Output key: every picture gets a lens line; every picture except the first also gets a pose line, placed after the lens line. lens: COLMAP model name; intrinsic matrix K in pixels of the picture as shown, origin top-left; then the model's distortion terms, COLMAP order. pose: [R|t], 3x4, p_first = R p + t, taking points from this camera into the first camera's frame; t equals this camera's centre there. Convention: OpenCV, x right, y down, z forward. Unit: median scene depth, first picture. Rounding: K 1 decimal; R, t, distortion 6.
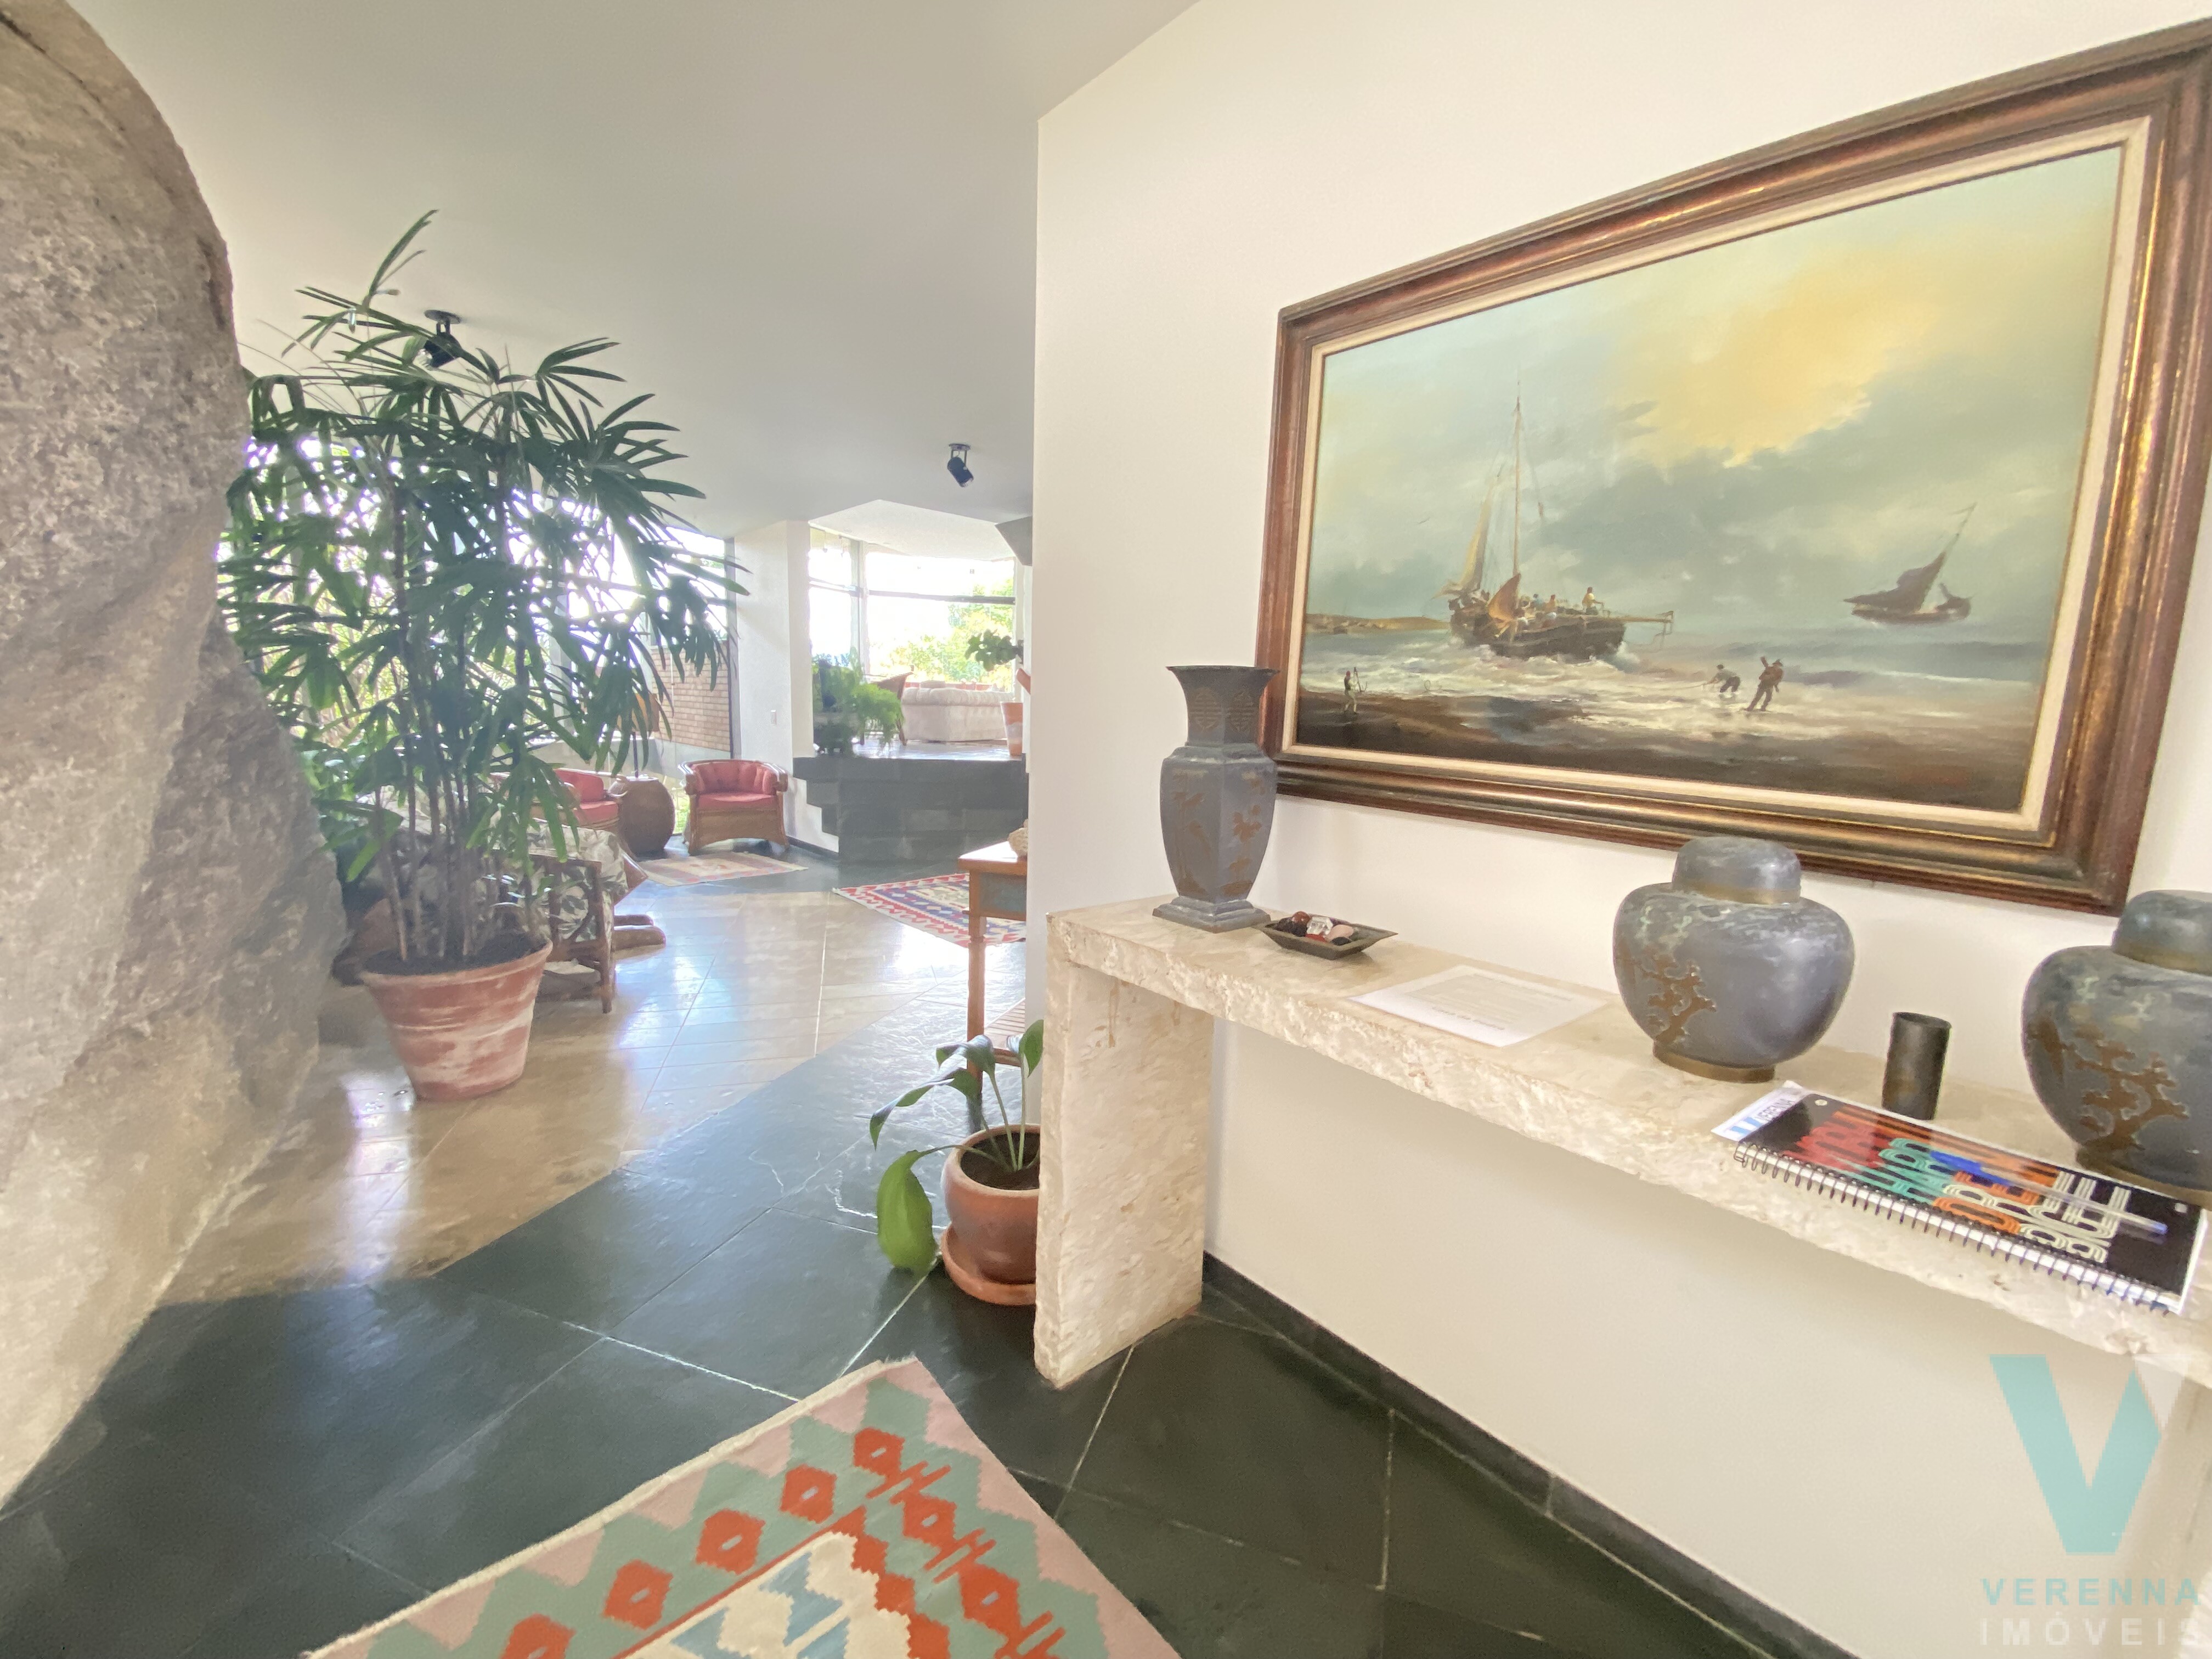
lens RADIAL K [[883.9, 0, 1102.4], [0, 883.9, 830.5], [0, 0, 1]] dist [0.012110, -0.019185]
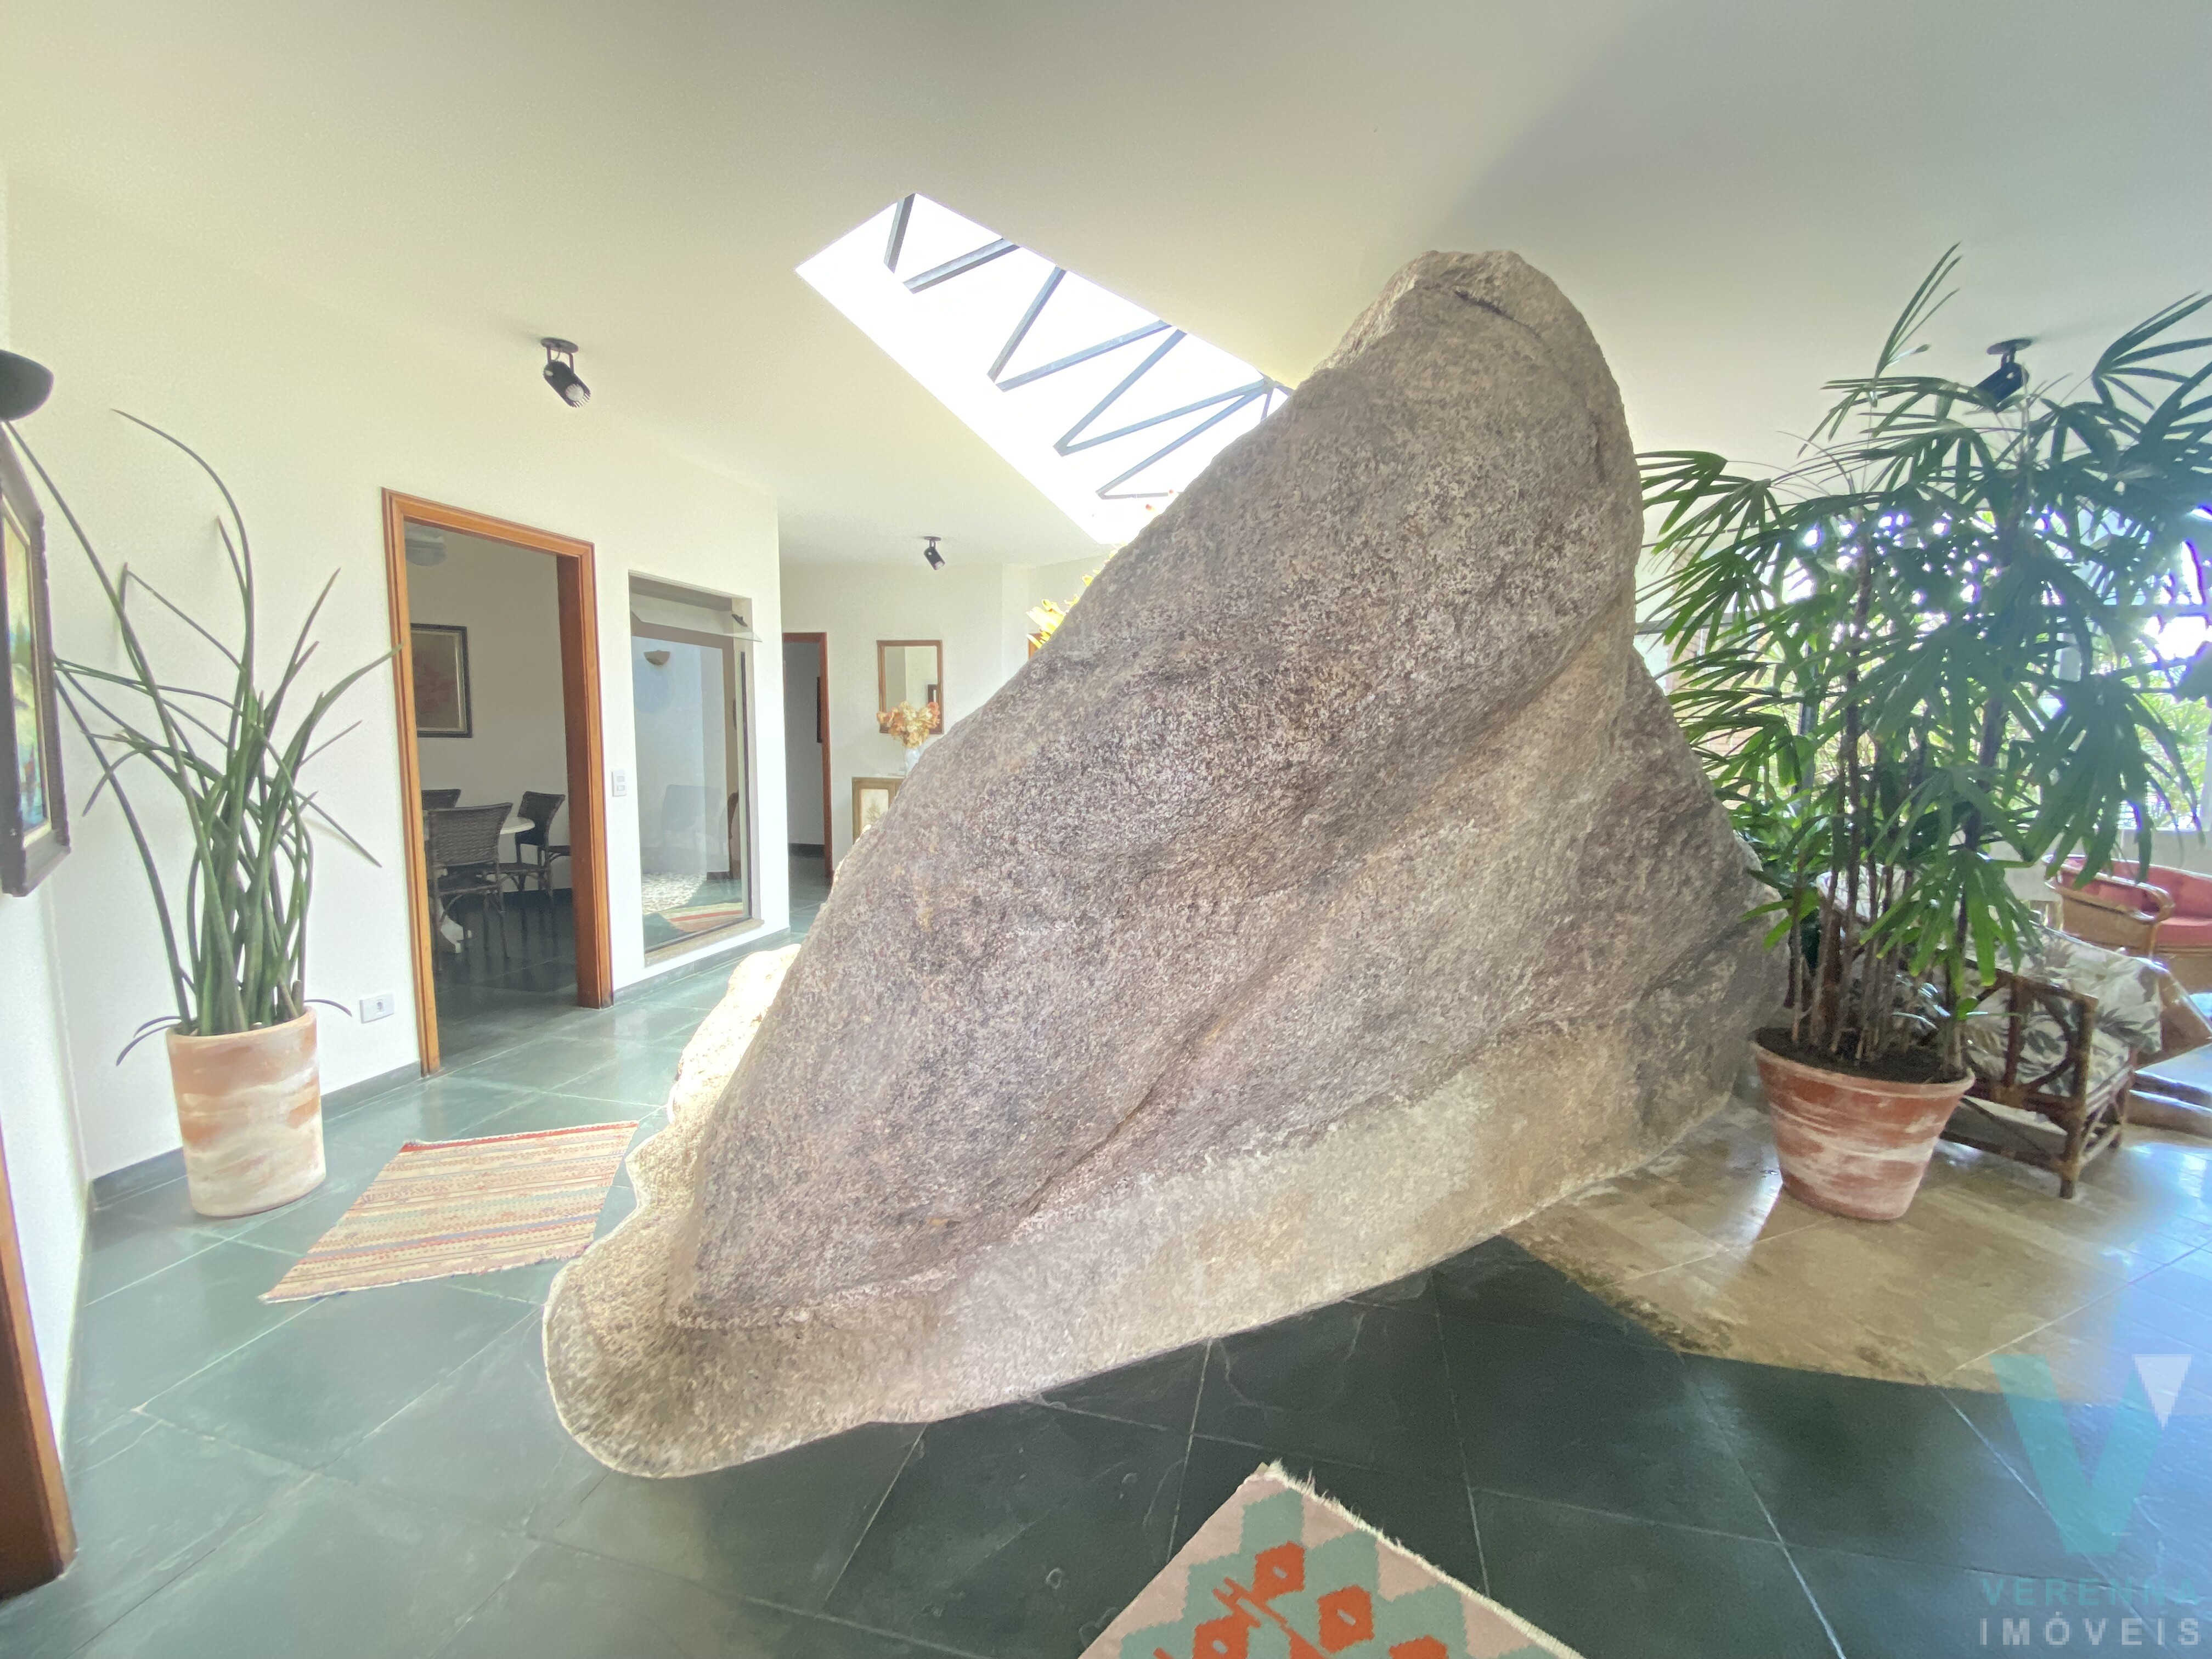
lens RADIAL K [[883.9, 0, 1102.4], [0, 883.9, 830.5], [0, 0, 1]] dist [0.012110, -0.019185]
pose [[0.082386, 0.077399, -0.993590, 0.096009], [-0.150249, 0.986549, 0.064392, -0.032256], [0.985209, 0.143981, 0.092907, 0.125160]]
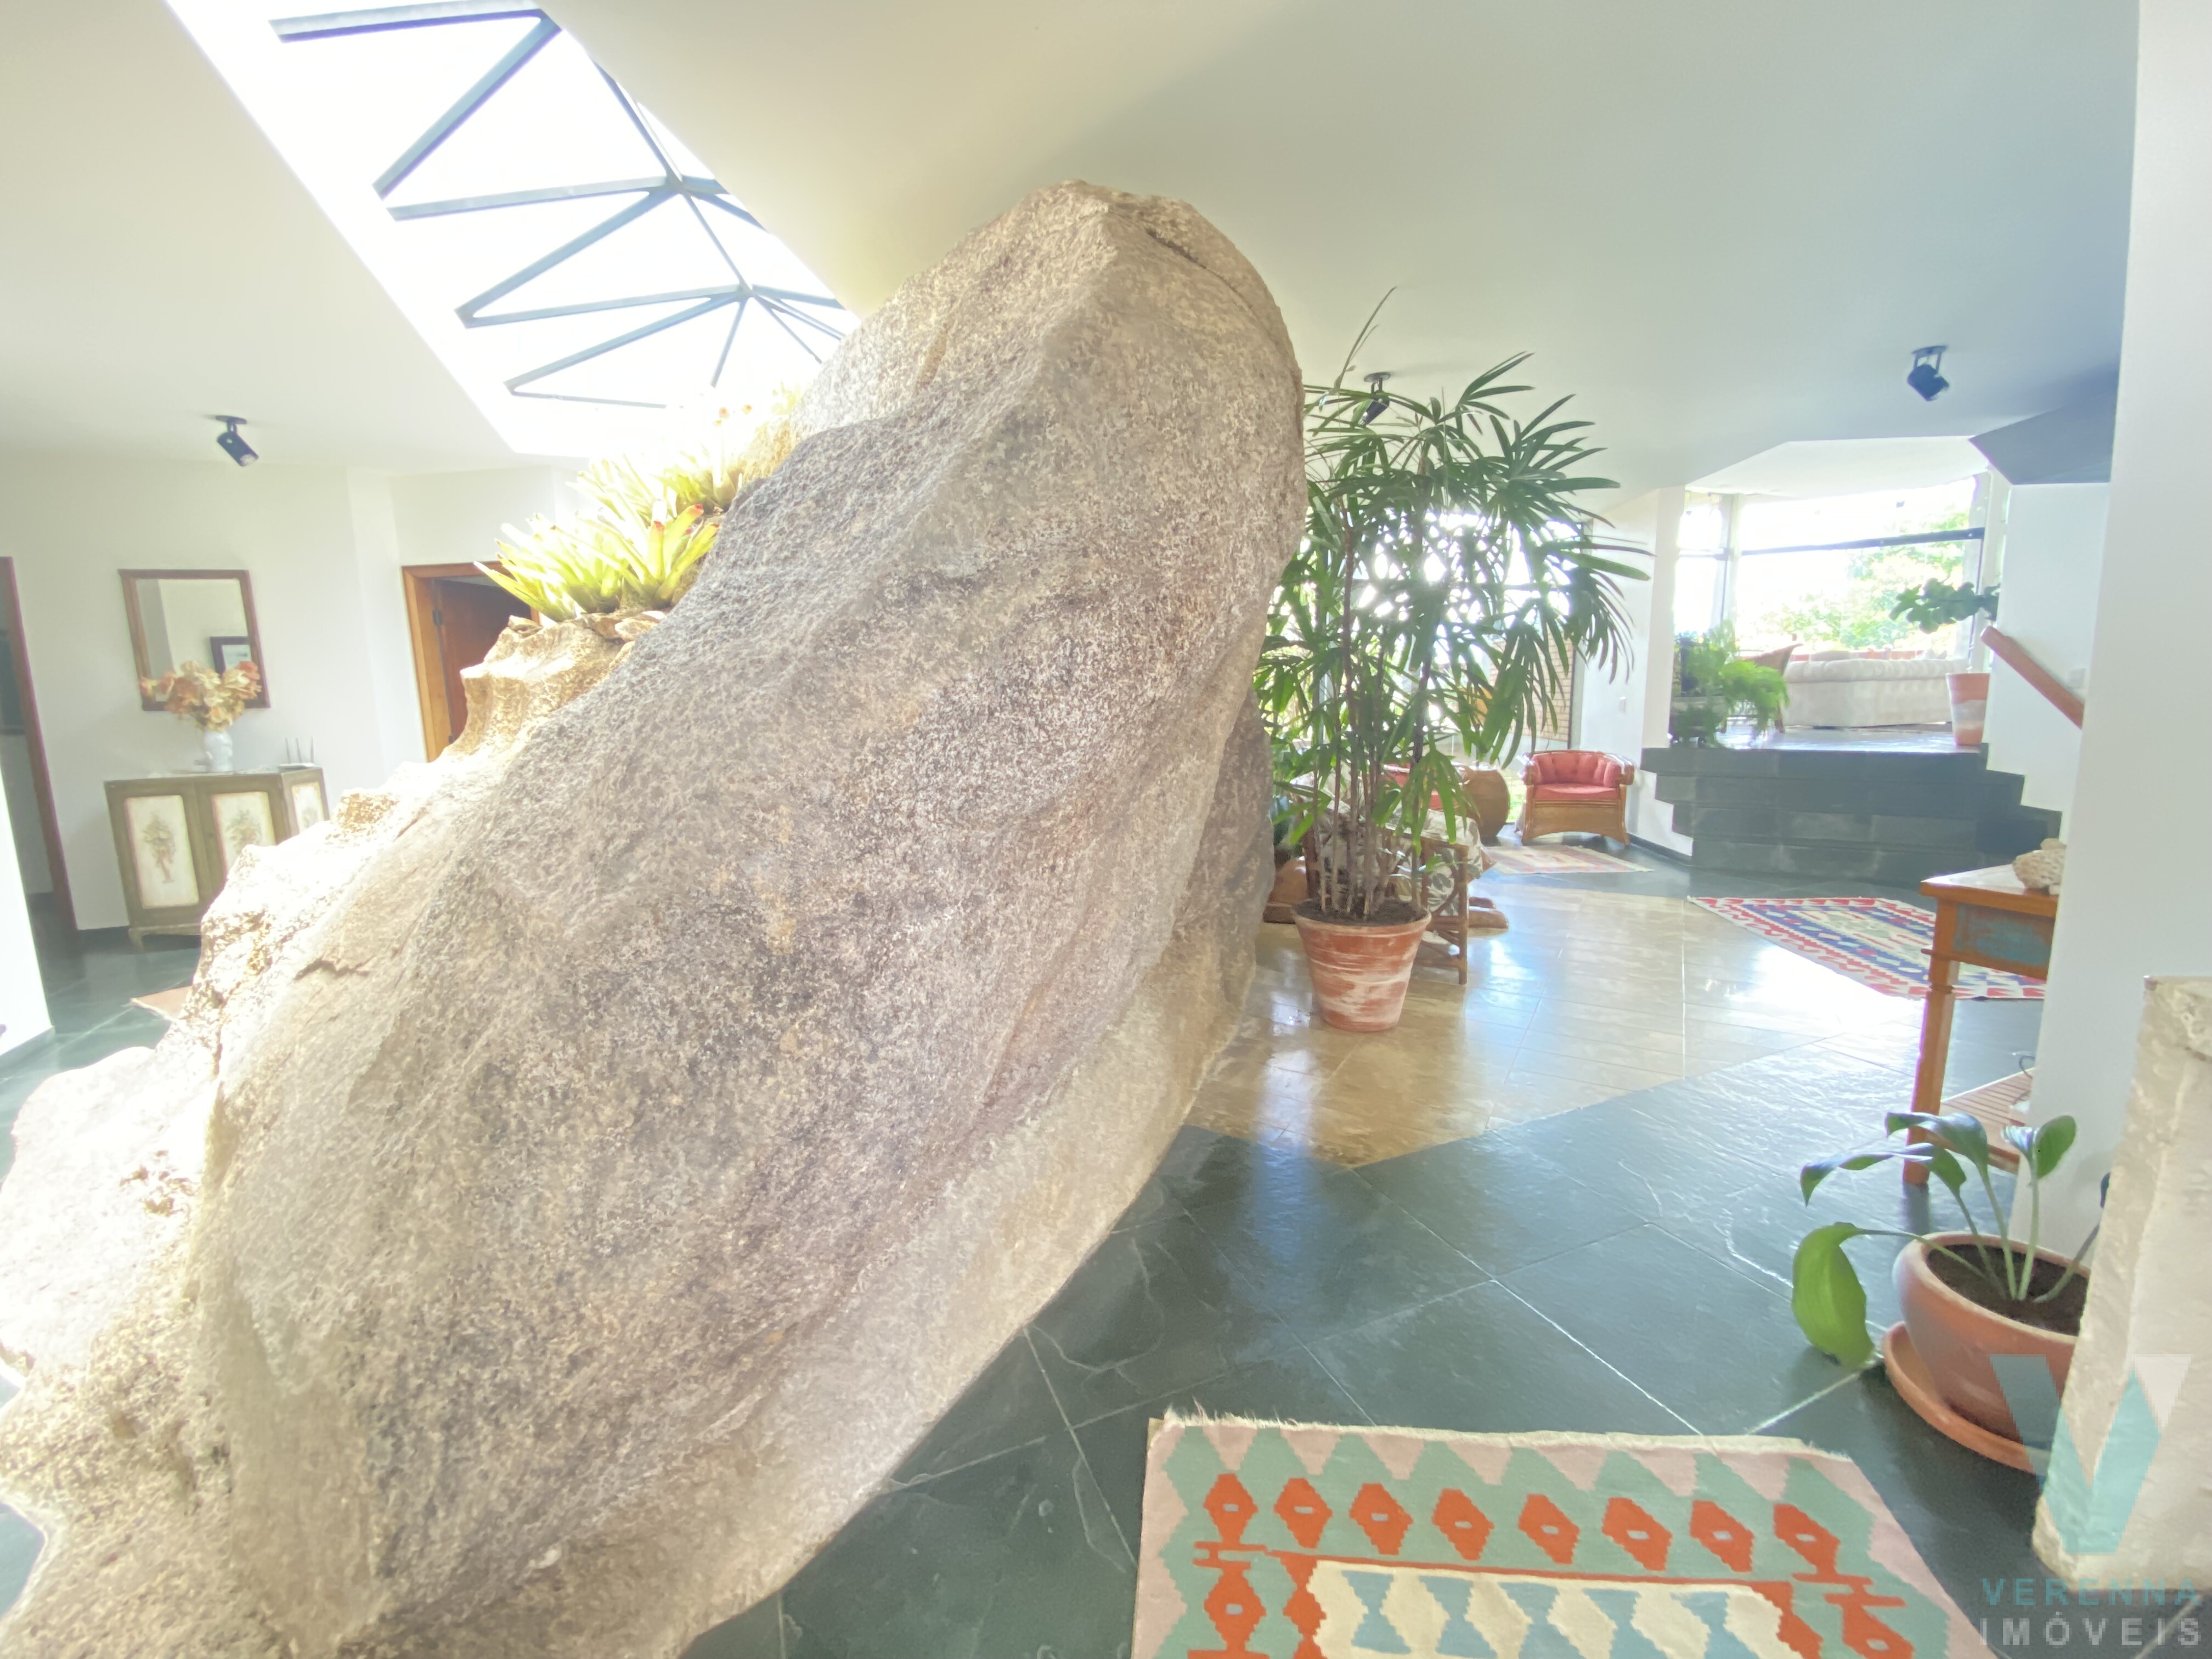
lens RADIAL K [[883.9, 0, 1102.4], [0, 883.9, 830.5], [0, 0, 1]] dist [0.012110, -0.019185]
pose [[0.657287, 0.074338, -0.749965, -0.064448], [-0.064468, 0.997022, 0.042326, -0.000142], [0.750878, 0.020529, 0.660122, -0.070469]]
